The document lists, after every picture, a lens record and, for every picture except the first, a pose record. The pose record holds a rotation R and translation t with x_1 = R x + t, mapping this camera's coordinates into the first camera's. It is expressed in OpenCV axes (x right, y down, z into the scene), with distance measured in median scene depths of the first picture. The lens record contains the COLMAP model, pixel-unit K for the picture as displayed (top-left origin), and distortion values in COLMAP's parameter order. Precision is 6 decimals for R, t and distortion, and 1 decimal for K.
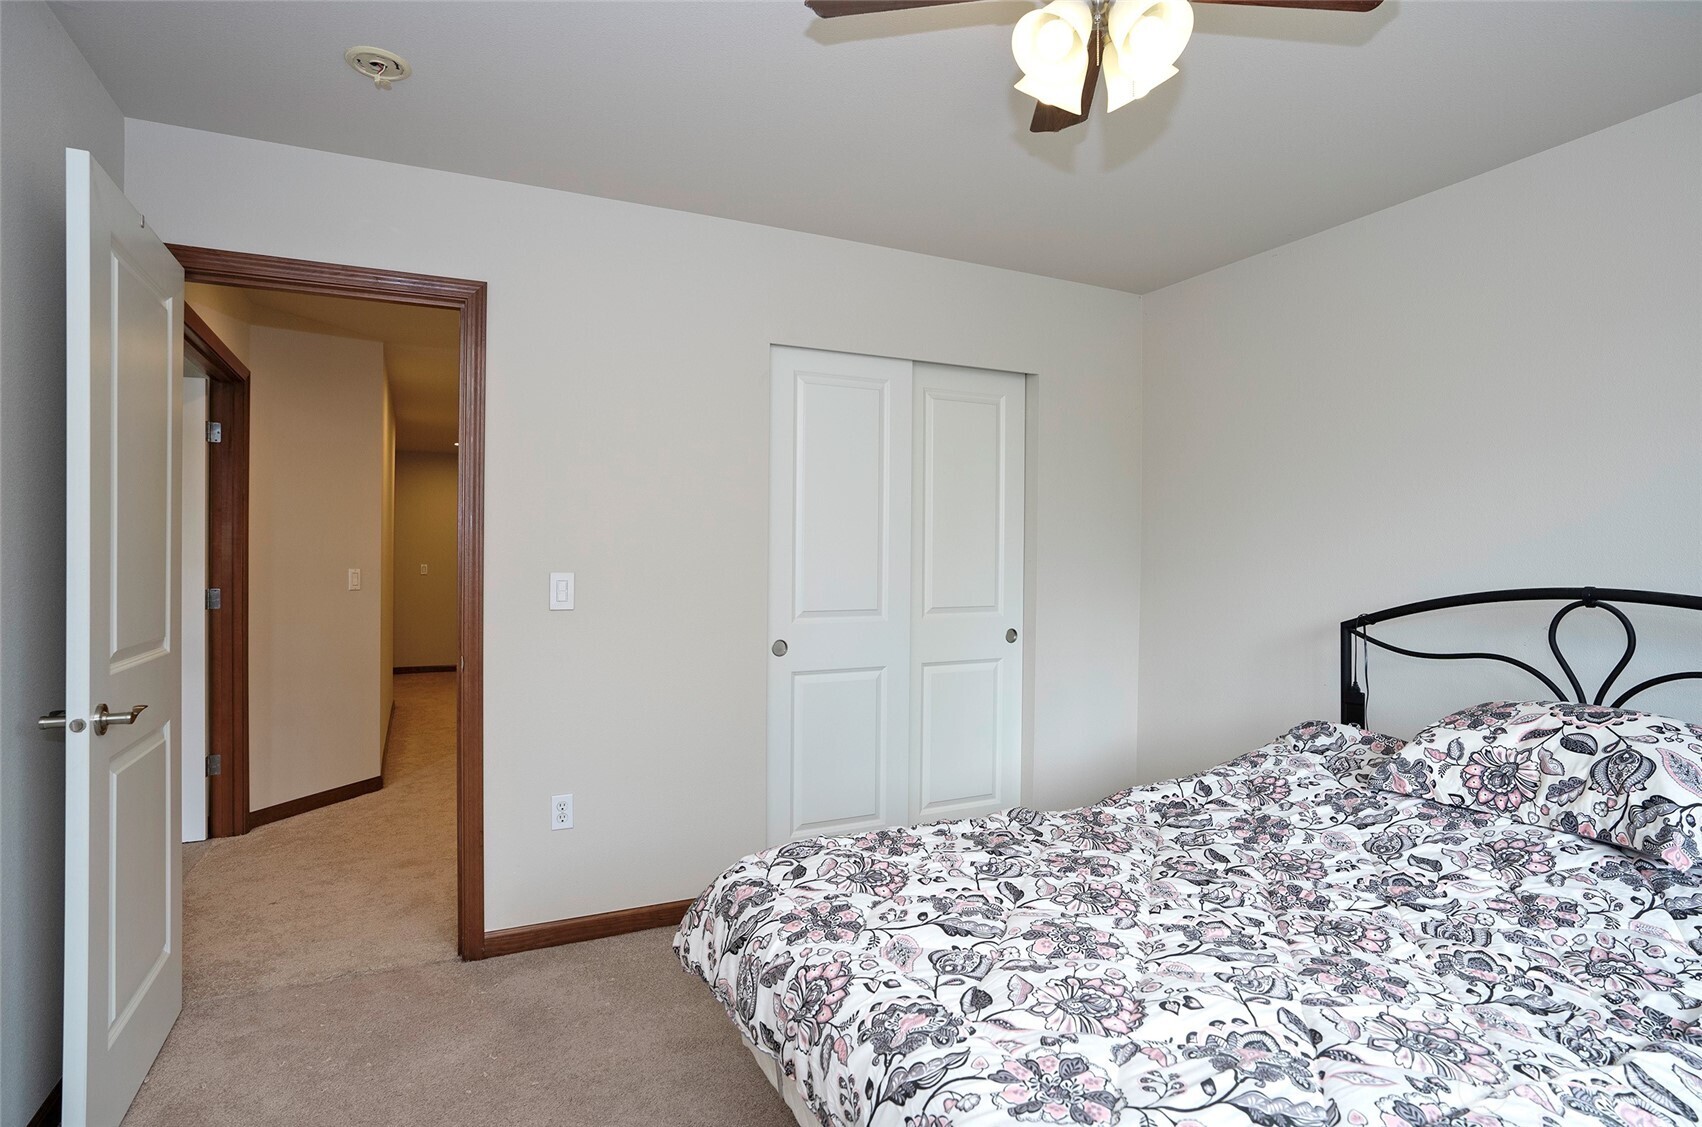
lens RADIAL K [[884.9, 0, 849.9], [0, 884.9, 559.0], [0, 0, 1]] dist [-0.027257, 0.004170]
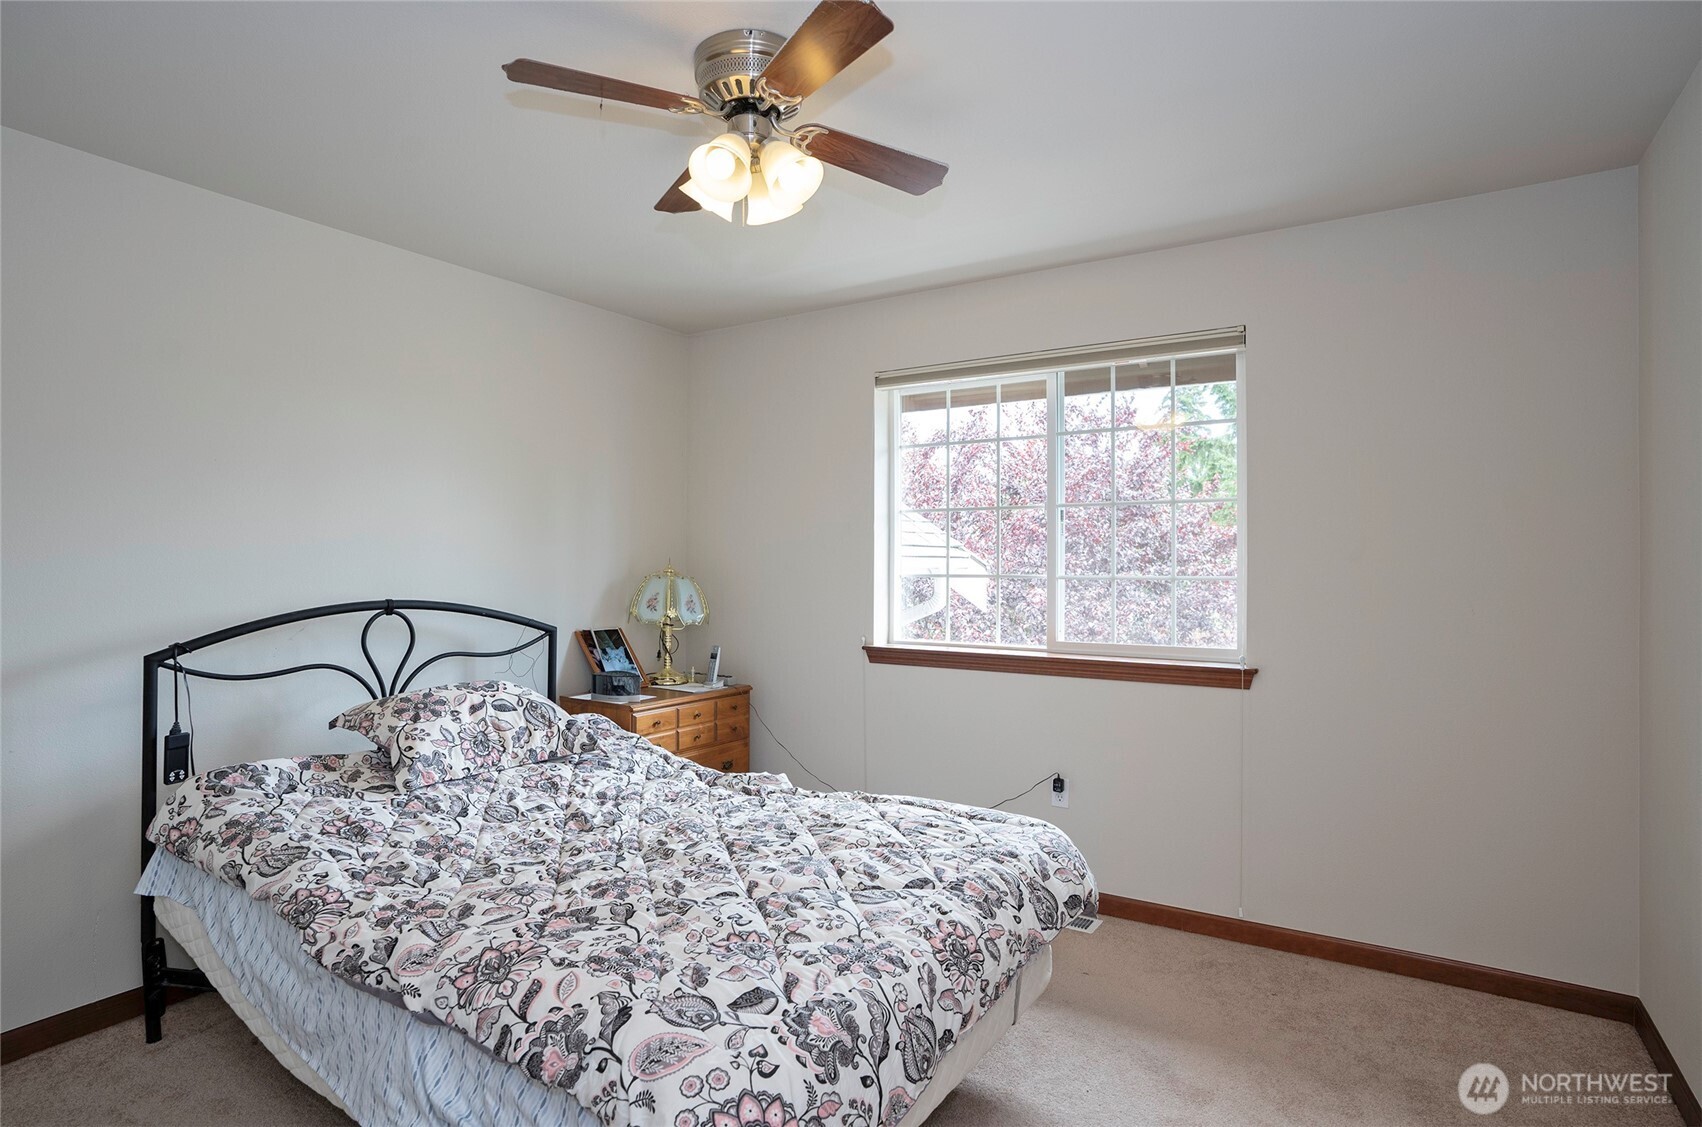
lens RADIAL K [[884.9, 0, 852.3], [0, 884.9, 569.7], [0, 0, 1]] dist [-0.027257, 0.004170]
pose [[-0.539390, 0.007126, 0.842026, -0.616477], [0.003012, 0.999974, -0.006533, -0.000769], [-0.842051, -0.000987, -0.539398, 1.148219]]
